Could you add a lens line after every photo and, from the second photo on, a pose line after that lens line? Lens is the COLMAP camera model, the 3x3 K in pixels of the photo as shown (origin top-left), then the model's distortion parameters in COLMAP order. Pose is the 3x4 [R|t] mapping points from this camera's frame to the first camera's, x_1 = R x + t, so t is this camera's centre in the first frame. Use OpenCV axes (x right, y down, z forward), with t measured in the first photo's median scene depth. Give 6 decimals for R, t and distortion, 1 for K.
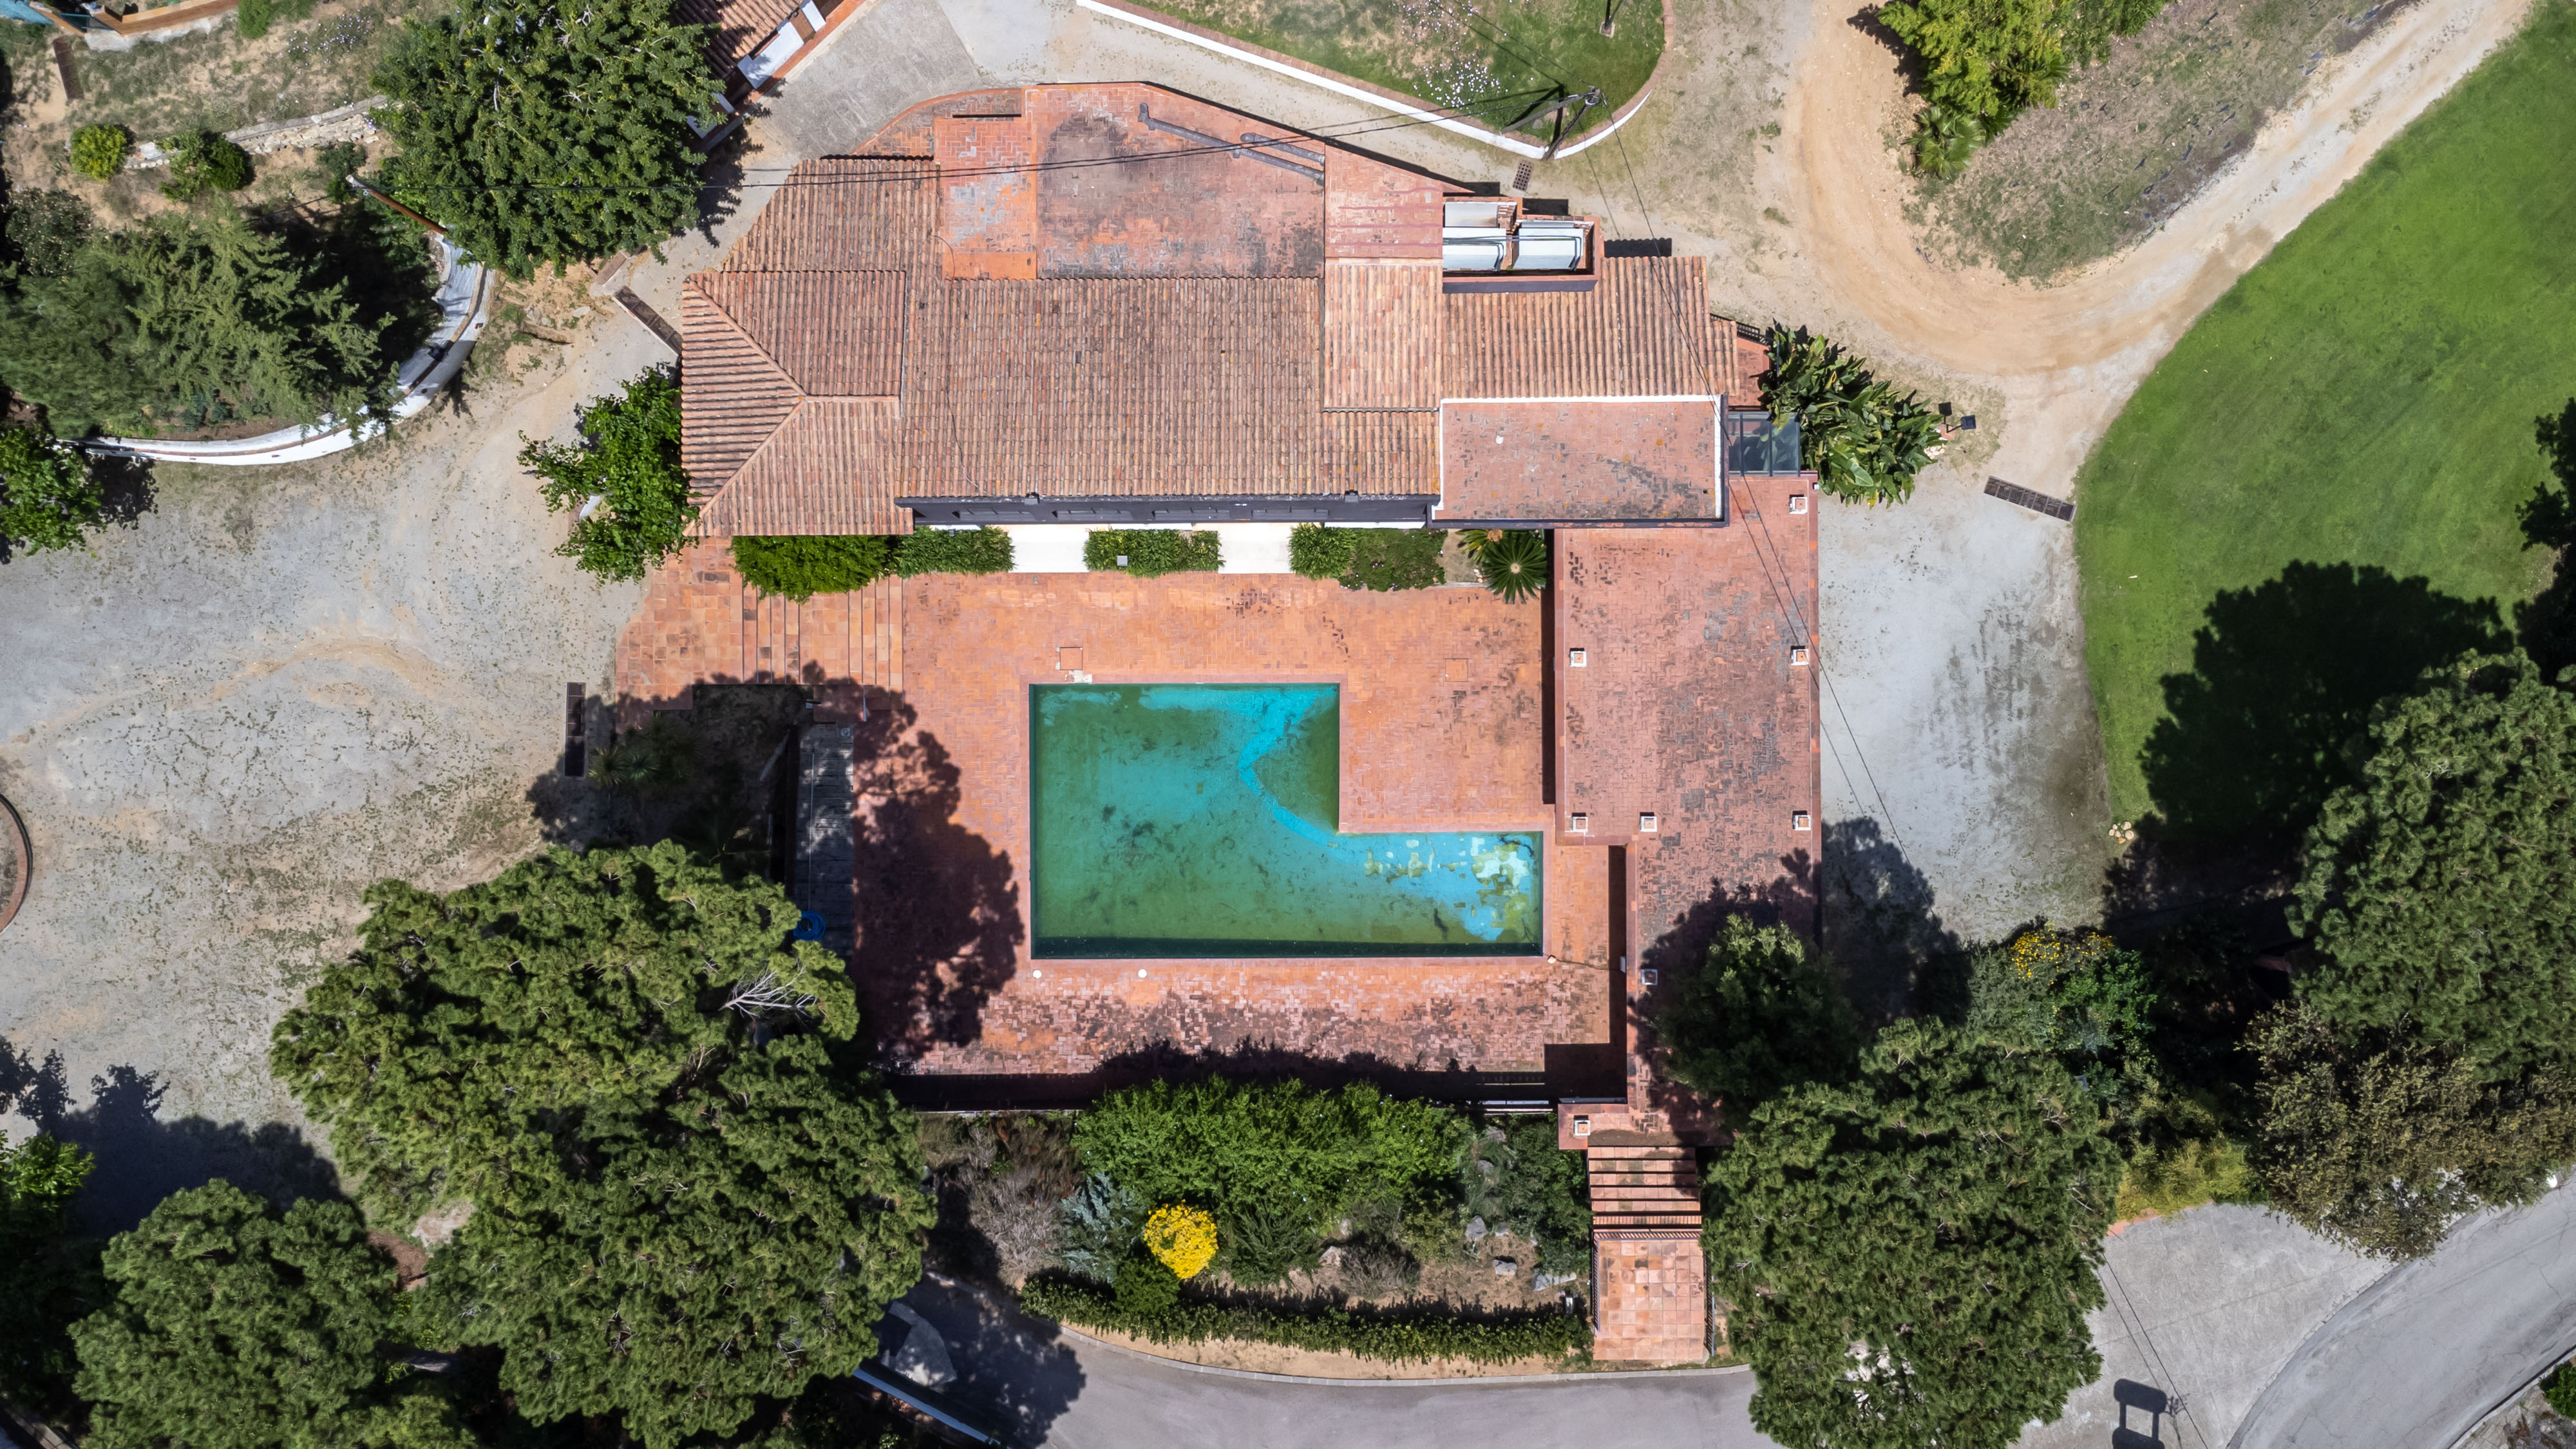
lens RADIAL K [[1897.7, 0, 1294.5], [0, 1897.7, 715.2], [0, 0, 1]] dist [0.030989, -0.039593]
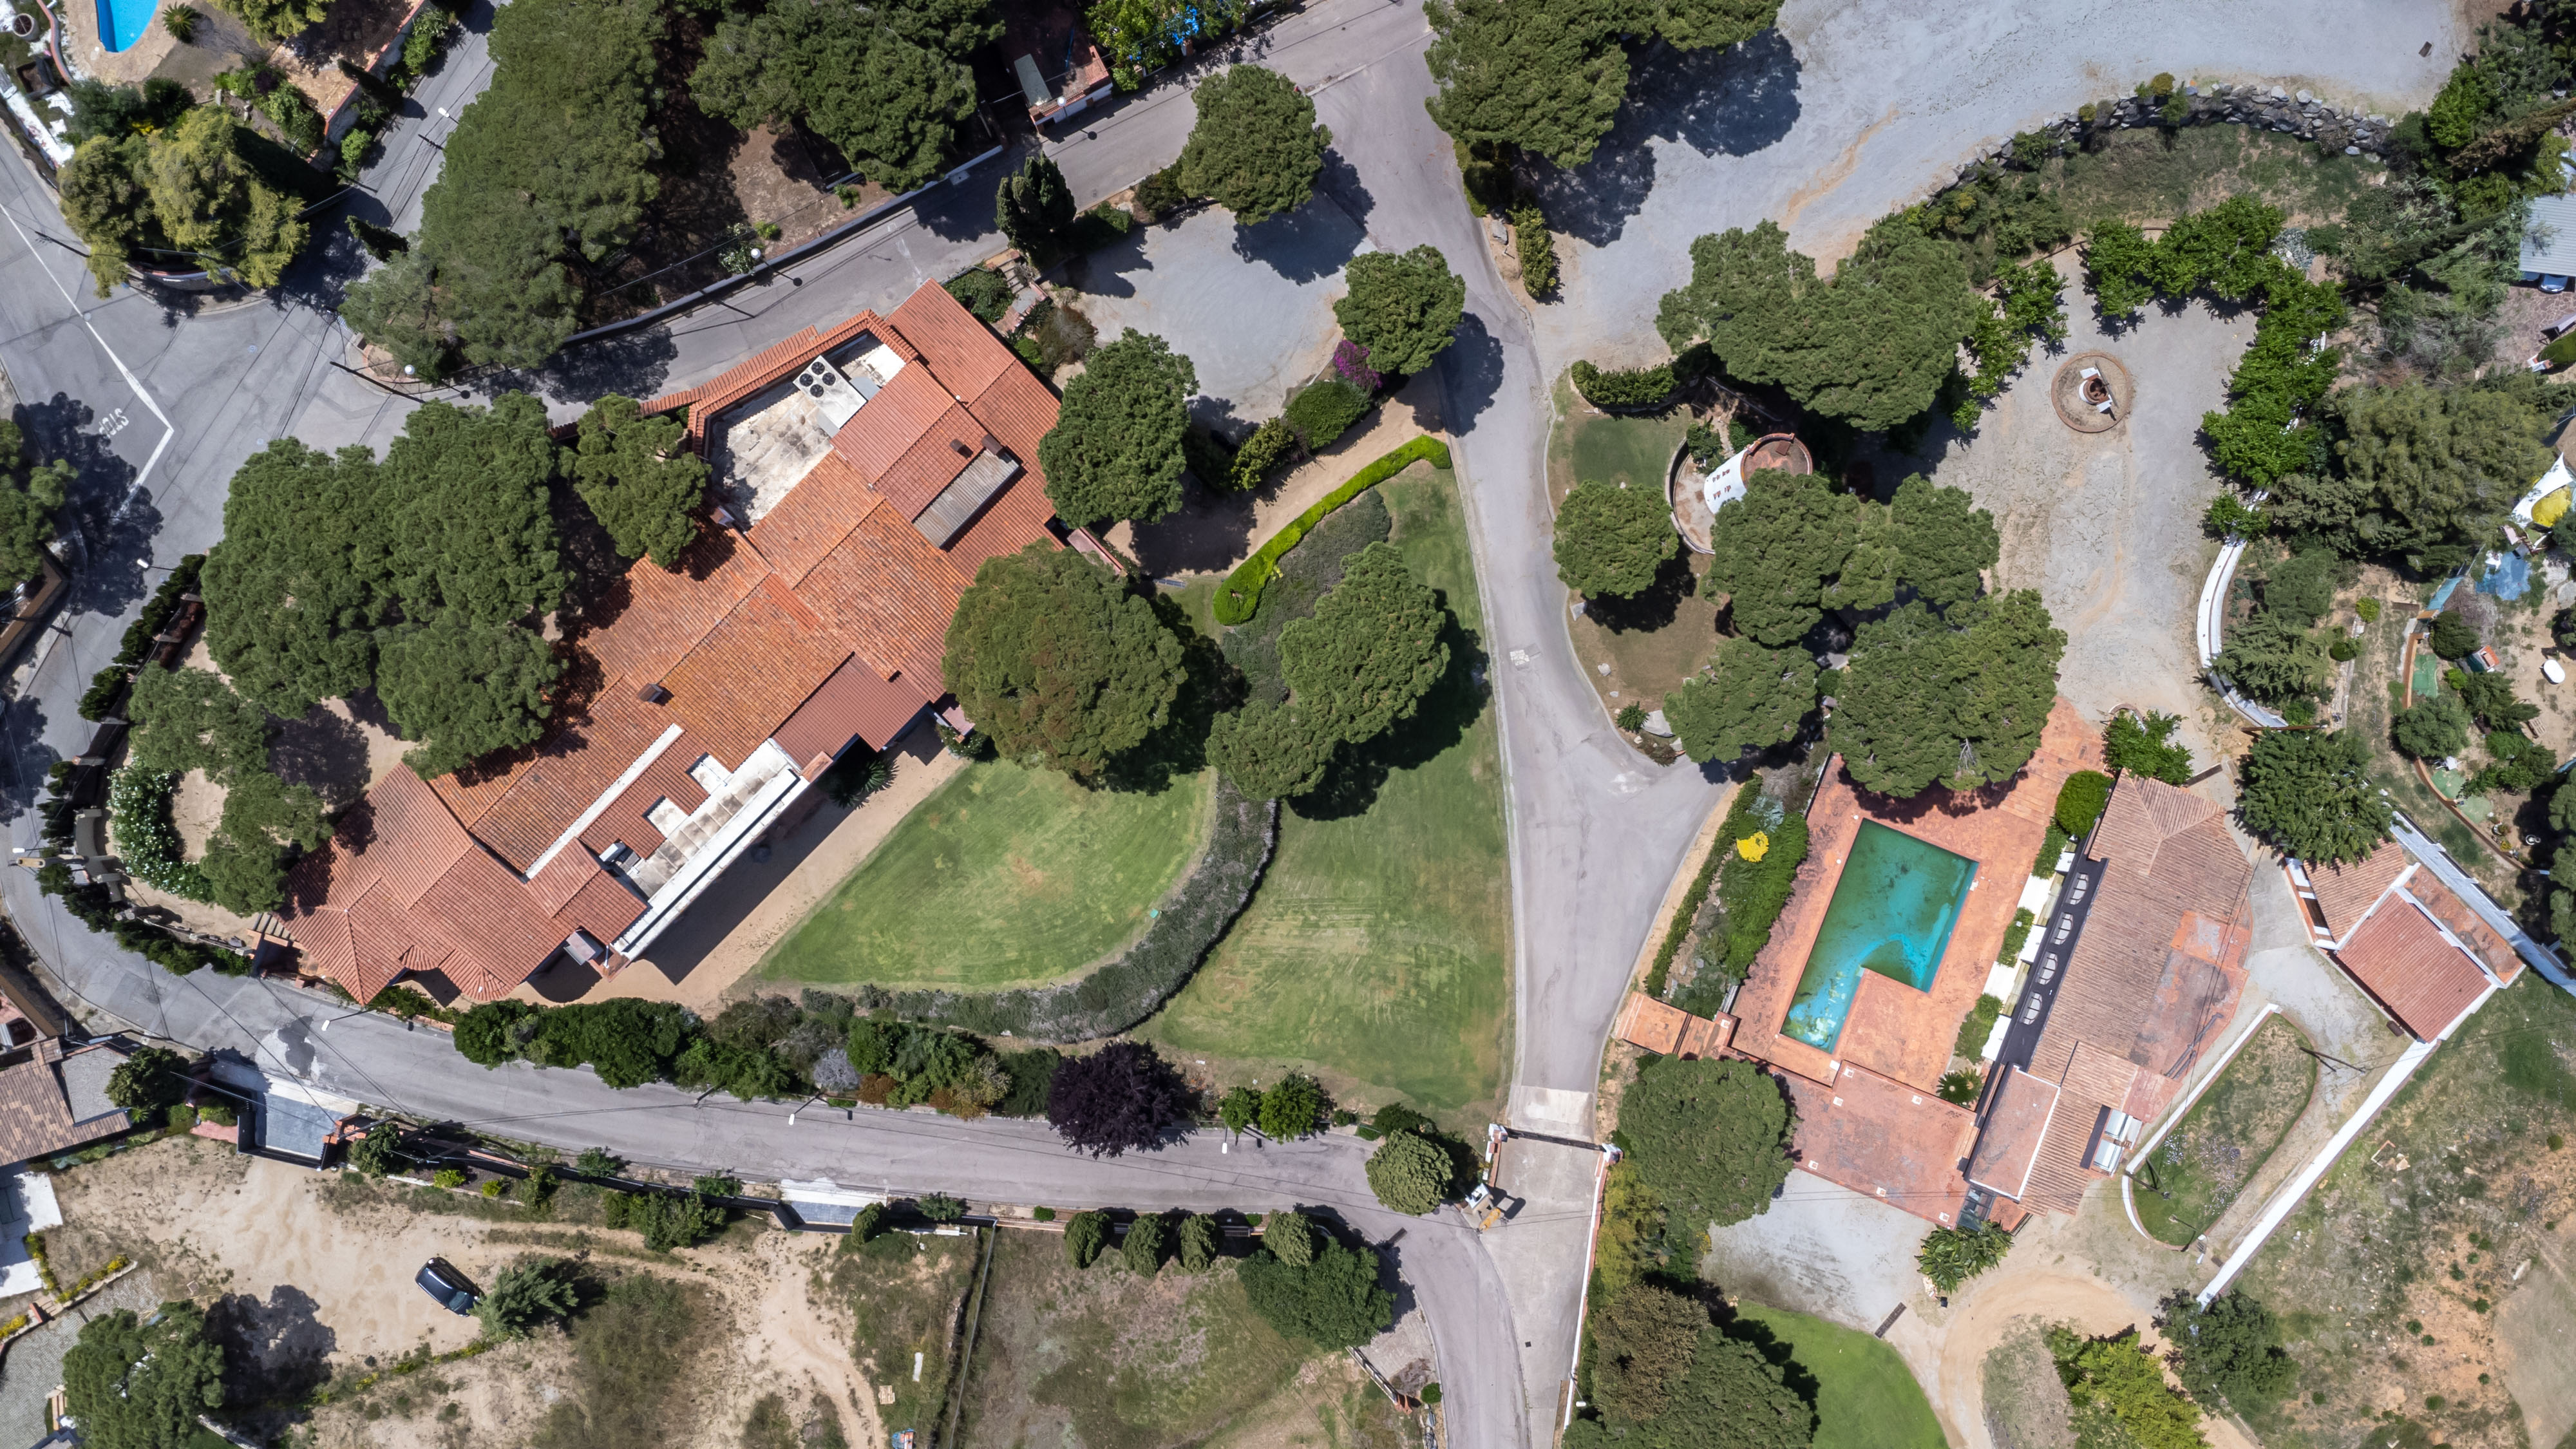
lens RADIAL K [[1897.7, 0, 1275.9], [0, 1897.7, 735.1], [0, 0, 1]] dist [0.030989, -0.039593]
pose [[-0.373183, 0.927380, -0.026463, 0.090407], [-0.927747, -0.372888, 0.015519, 0.798275], [0.004524, 0.030343, 0.999529, -1.271389]]
